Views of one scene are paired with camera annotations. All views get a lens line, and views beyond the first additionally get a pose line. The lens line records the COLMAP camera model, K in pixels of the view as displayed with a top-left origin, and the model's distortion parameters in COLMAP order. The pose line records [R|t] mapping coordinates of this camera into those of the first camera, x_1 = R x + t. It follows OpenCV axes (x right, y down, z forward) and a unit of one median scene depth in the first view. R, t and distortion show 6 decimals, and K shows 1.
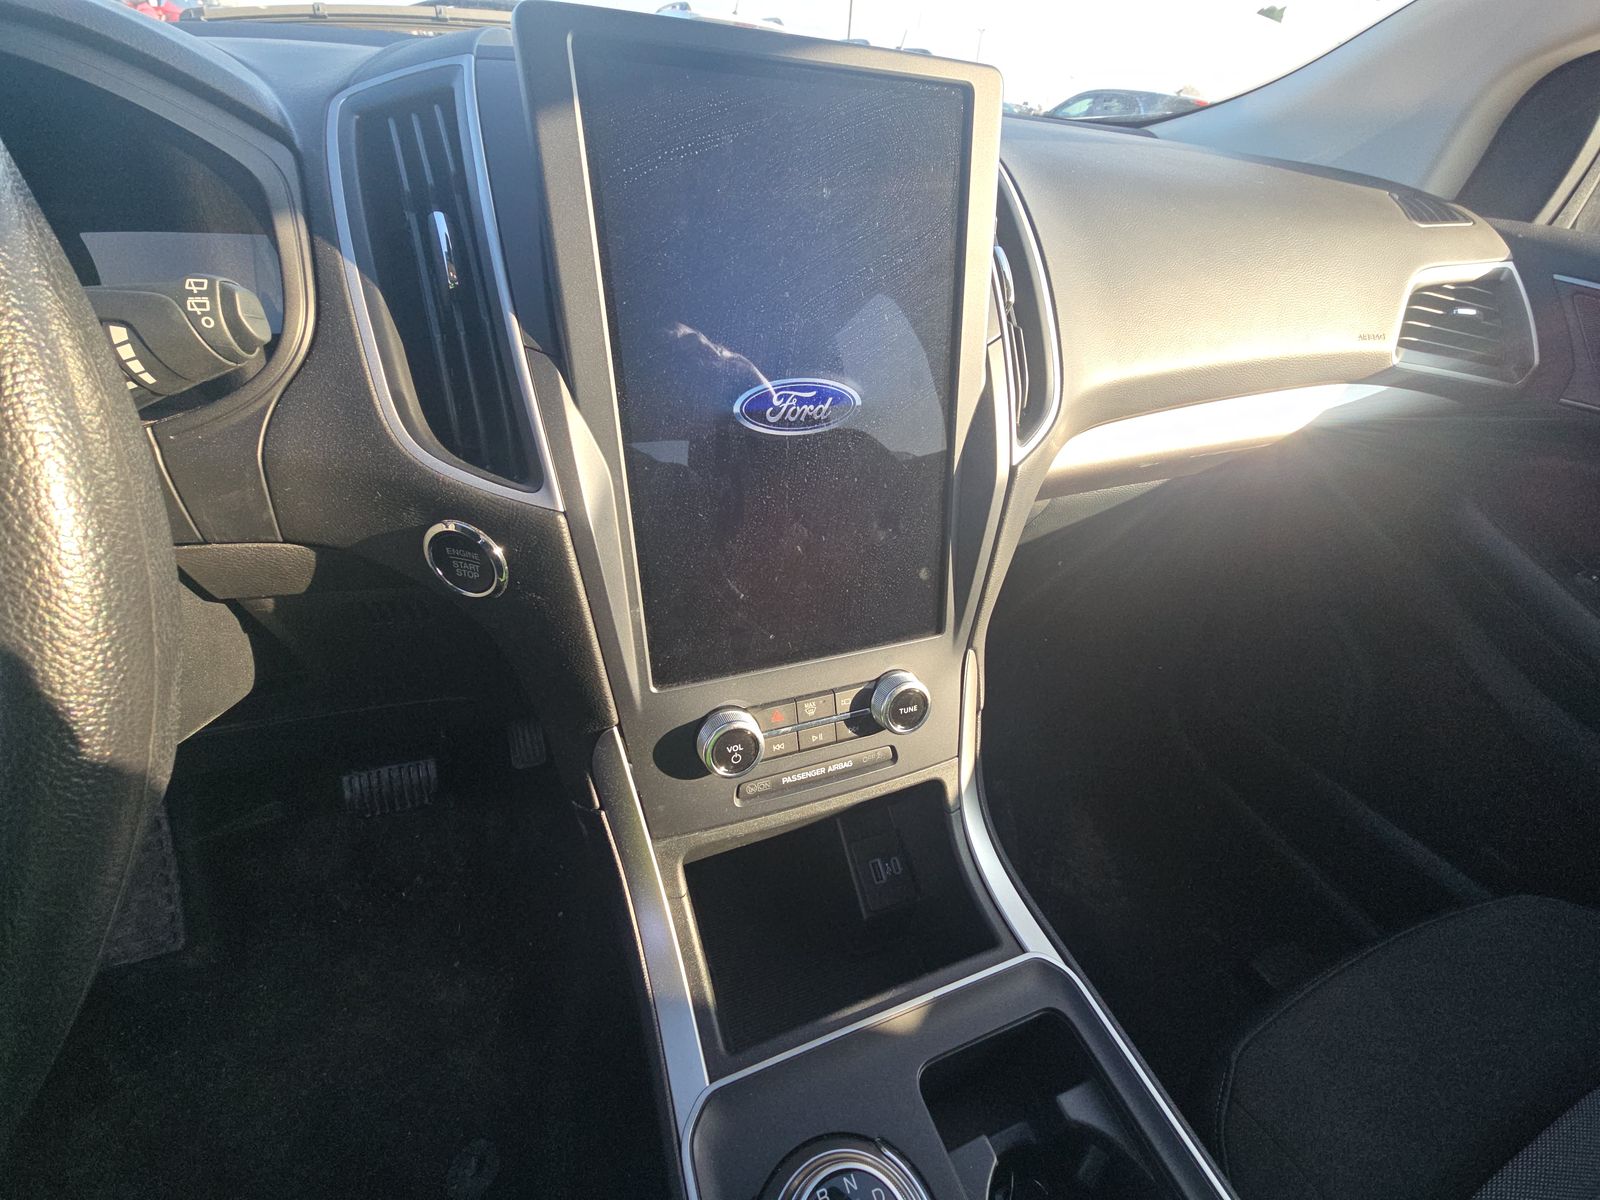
lens RADIAL K [[649.5, 0, 800.0], [0, 649.5, 600.0], [0, 0, 1]] dist [-0.008467, -0.000036]
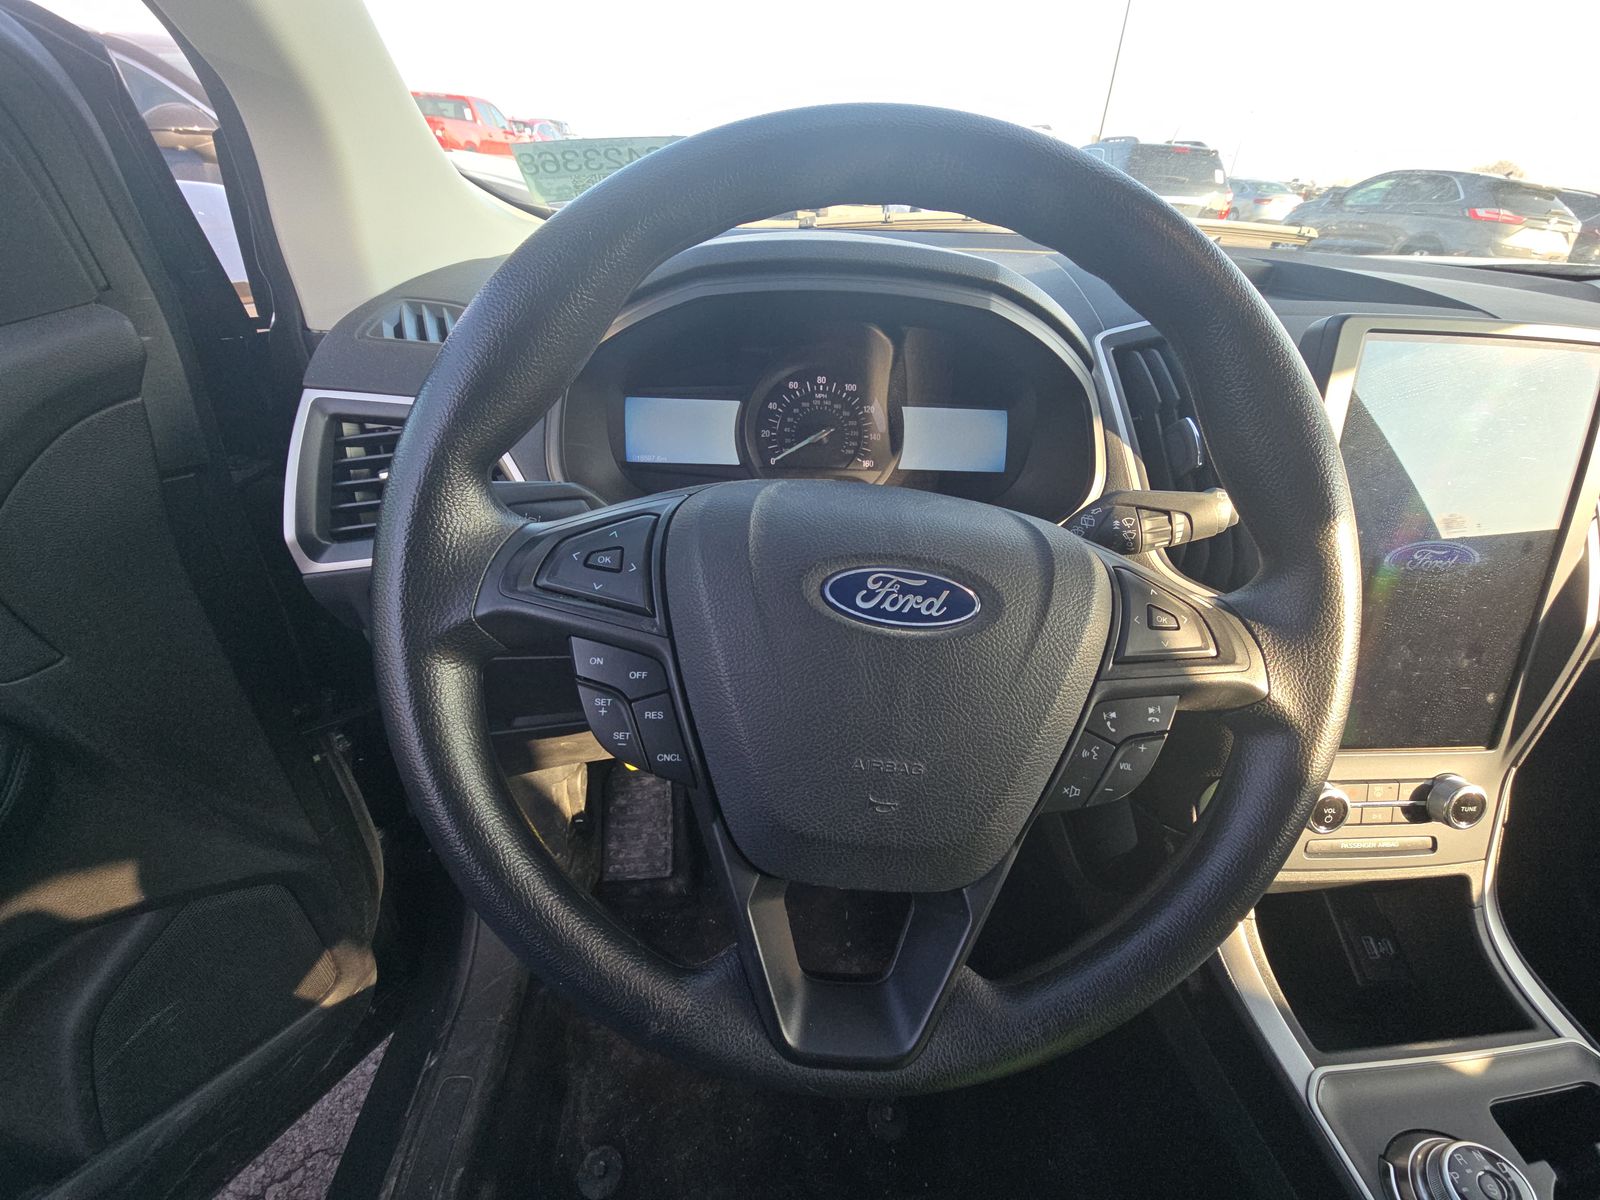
lens RADIAL K [[633.7, 0, 801.1], [0, 633.7, 607.4], [0, 0, 1]] dist [0.049738, -0.027769]
pose [[0.955529, 0.126460, -0.266404, -0.730851], [-0.150224, 0.986120, -0.070714, 0.070987], [0.253764, 0.107589, 0.961264, -0.493983]]
